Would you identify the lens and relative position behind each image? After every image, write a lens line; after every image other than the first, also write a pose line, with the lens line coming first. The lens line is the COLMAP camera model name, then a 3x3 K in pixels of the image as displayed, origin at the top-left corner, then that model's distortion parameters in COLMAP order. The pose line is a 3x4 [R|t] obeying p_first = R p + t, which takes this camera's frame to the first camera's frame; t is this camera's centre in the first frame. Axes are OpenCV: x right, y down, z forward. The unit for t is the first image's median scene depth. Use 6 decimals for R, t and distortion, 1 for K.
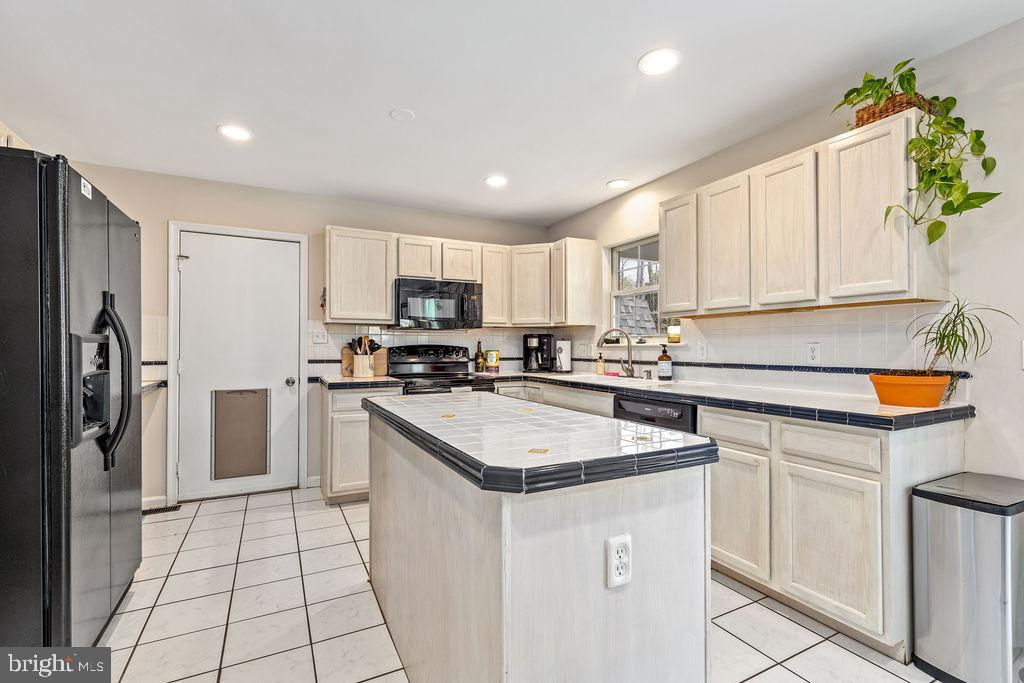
lens RADIAL K [[470.9, 0, 512.0], [0, 470.9, 342.6], [0, 0, 1]] dist [-0.004707, -0.000439]
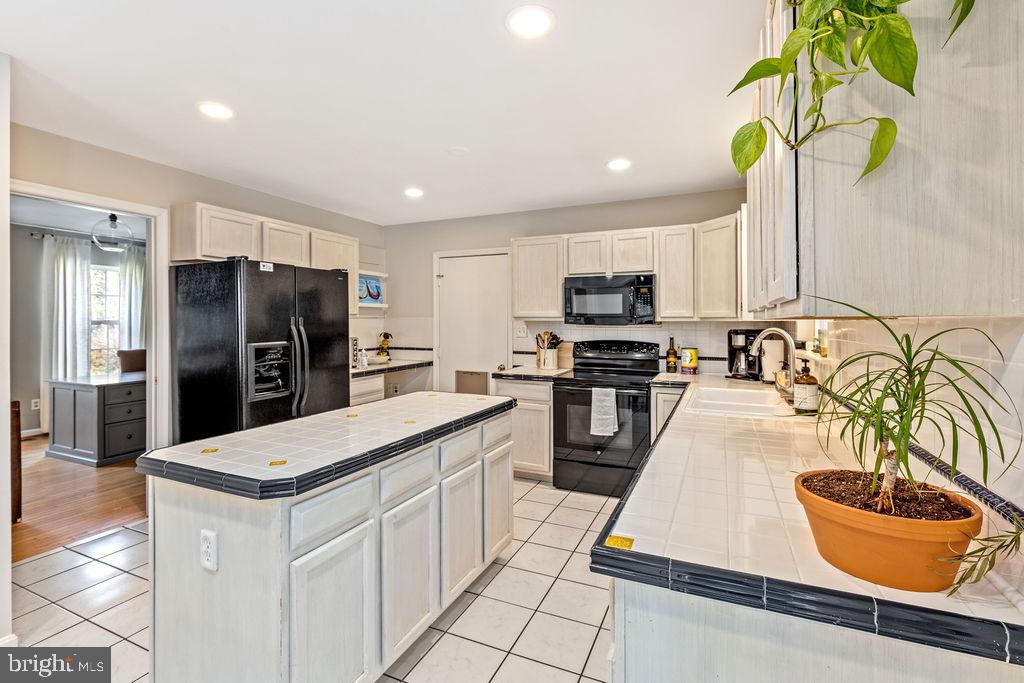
lens RADIAL K [[470.9, 0, 503.9], [0, 470.9, 321.0], [0, 0, 1]] dist [-0.004707, -0.000439]
pose [[0.616424, 0.000329, -0.787415, 0.466544], [0.007000, 0.999958, 0.005897, -0.043921], [0.787384, -0.009147, 0.616396, 0.224327]]
